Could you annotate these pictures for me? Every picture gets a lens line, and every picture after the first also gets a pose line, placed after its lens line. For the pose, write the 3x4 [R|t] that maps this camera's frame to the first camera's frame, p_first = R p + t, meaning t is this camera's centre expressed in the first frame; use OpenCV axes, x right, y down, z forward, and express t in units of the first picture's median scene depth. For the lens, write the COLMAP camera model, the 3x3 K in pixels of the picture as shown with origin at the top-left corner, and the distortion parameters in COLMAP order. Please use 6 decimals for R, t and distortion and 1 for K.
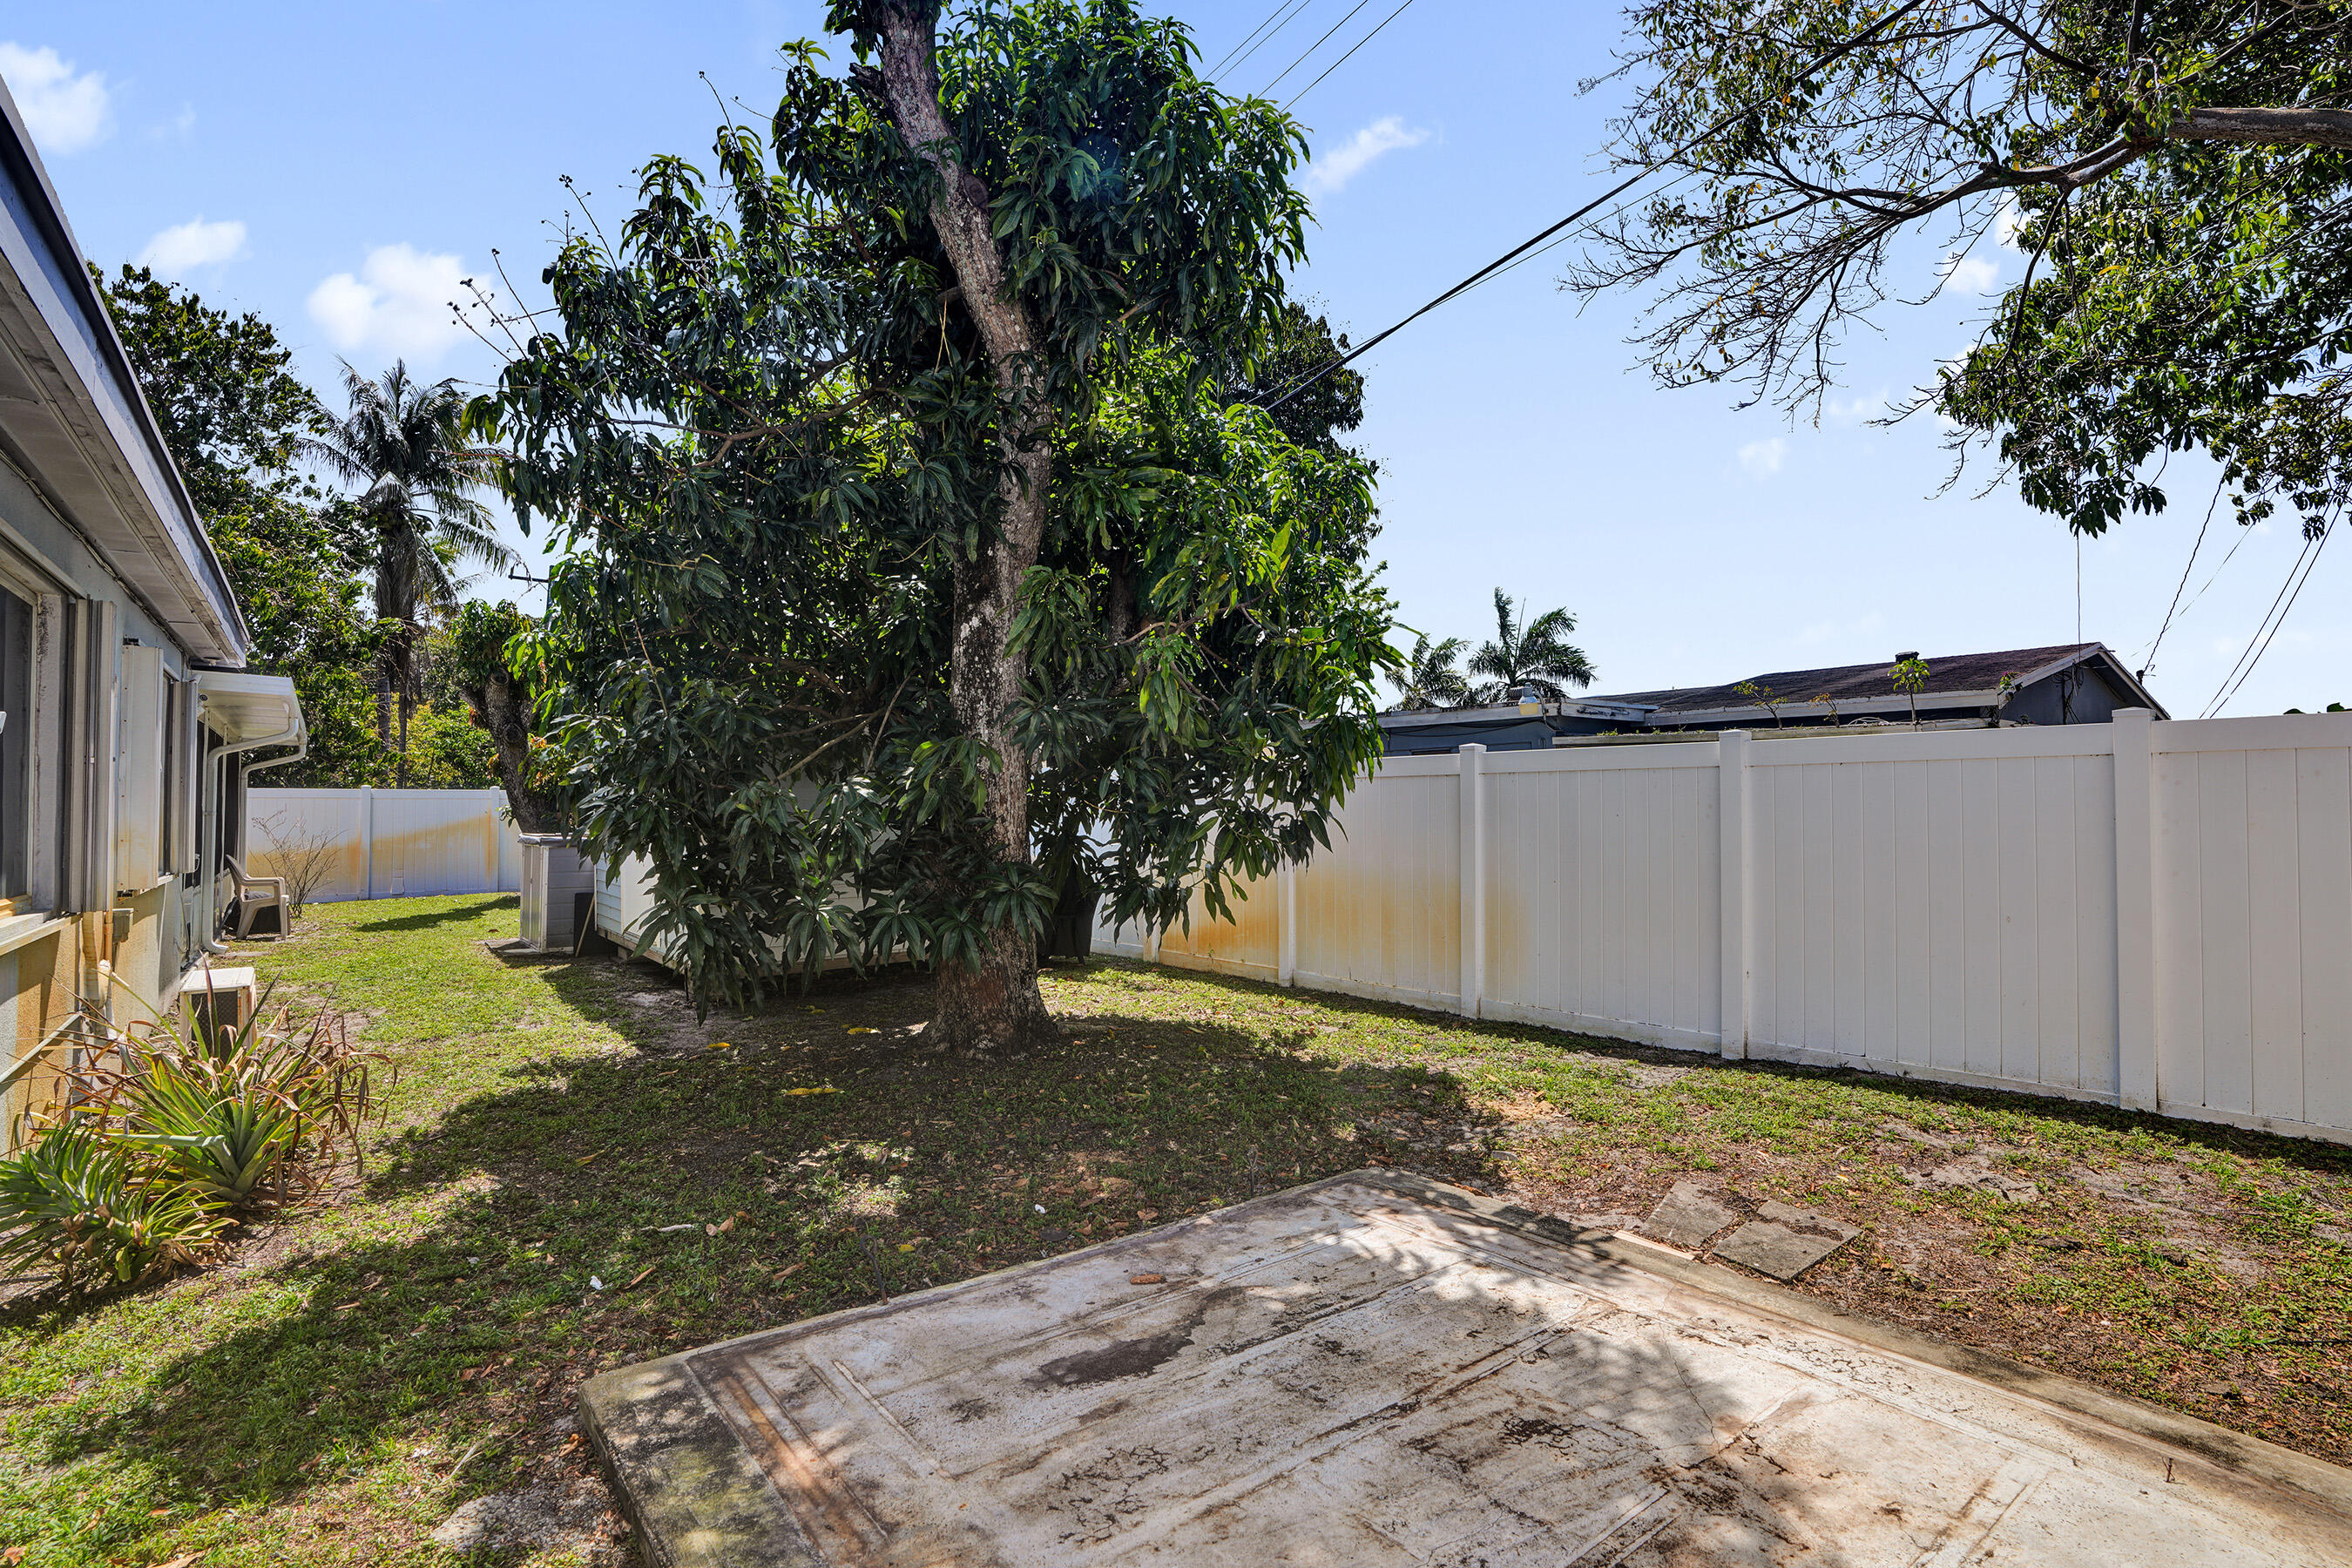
lens RADIAL K [[1147.3, 0, 1176.9], [0, 1147.3, 788.9], [0, 0, 1]] dist [-0.004730, -0.000578]
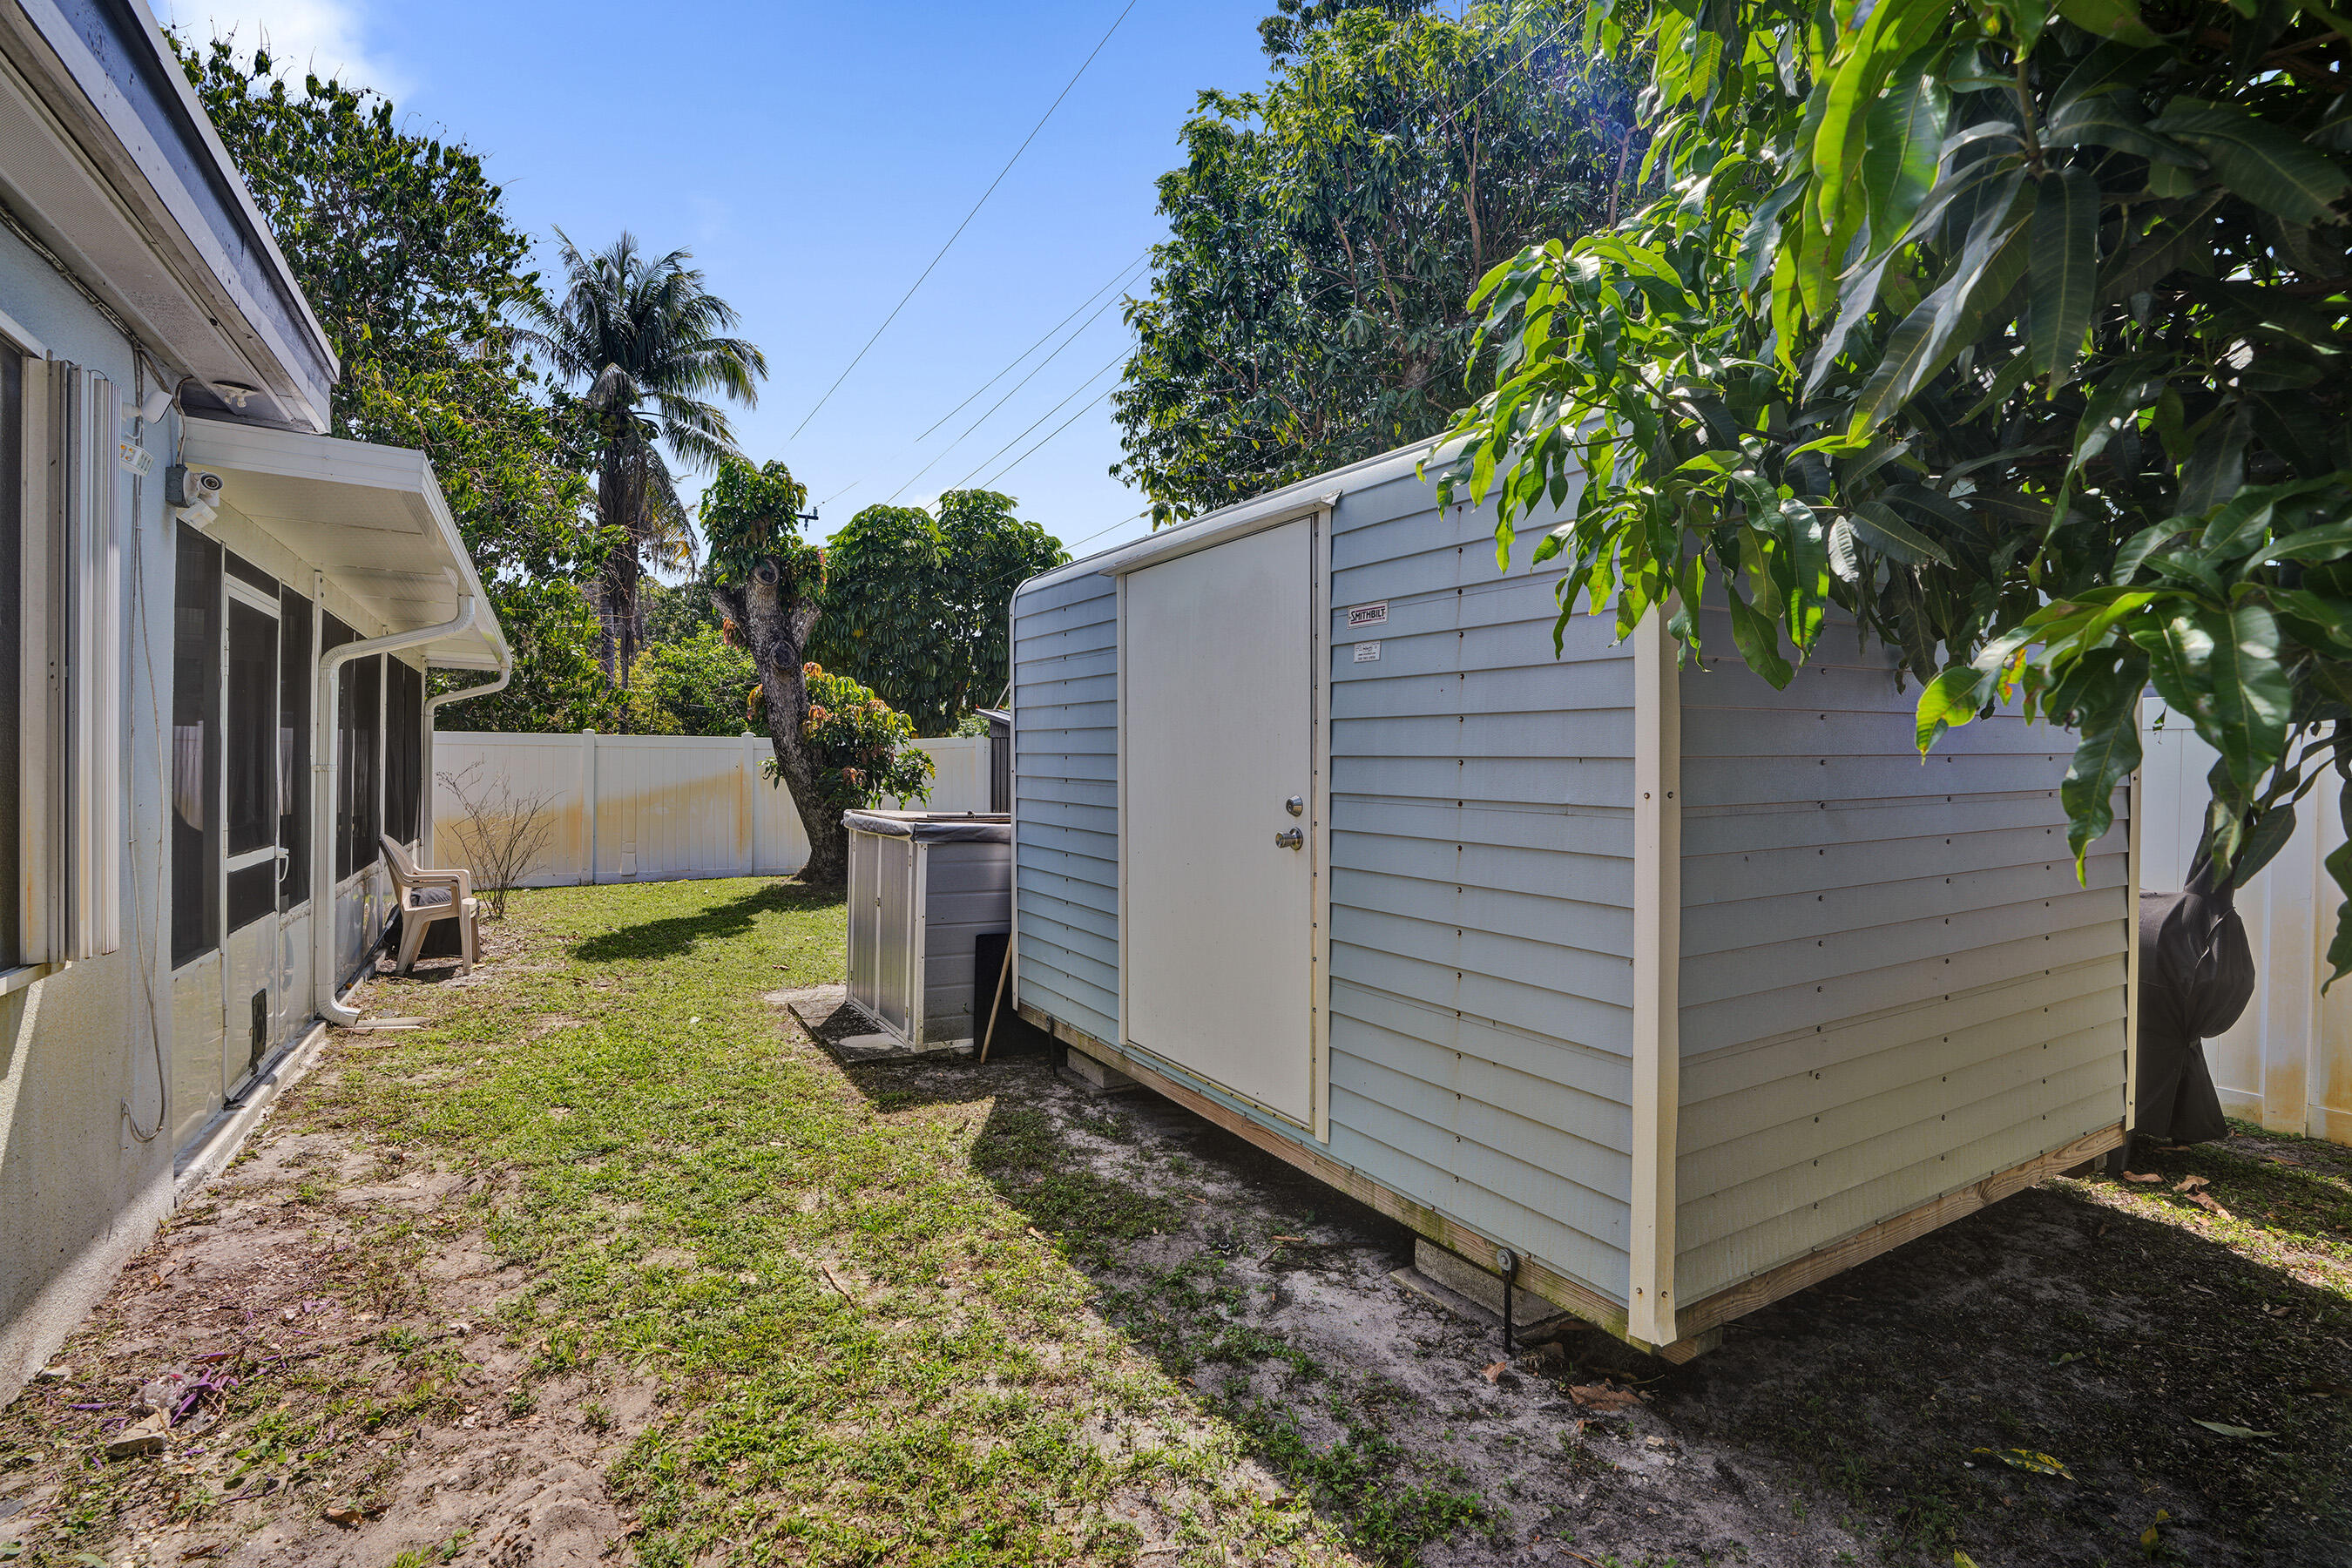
lens RADIAL K [[1090.2, 0, 1176.5], [0, 1090.2, 776.9], [0, 0, 1]] dist [-0.022872, 0.002790]
pose [[0.992843, 0.011078, -0.118916, -0.222719], [-0.007843, 0.999587, 0.027637, 0.004439], [0.119173, -0.026506, 0.992520, 0.314311]]
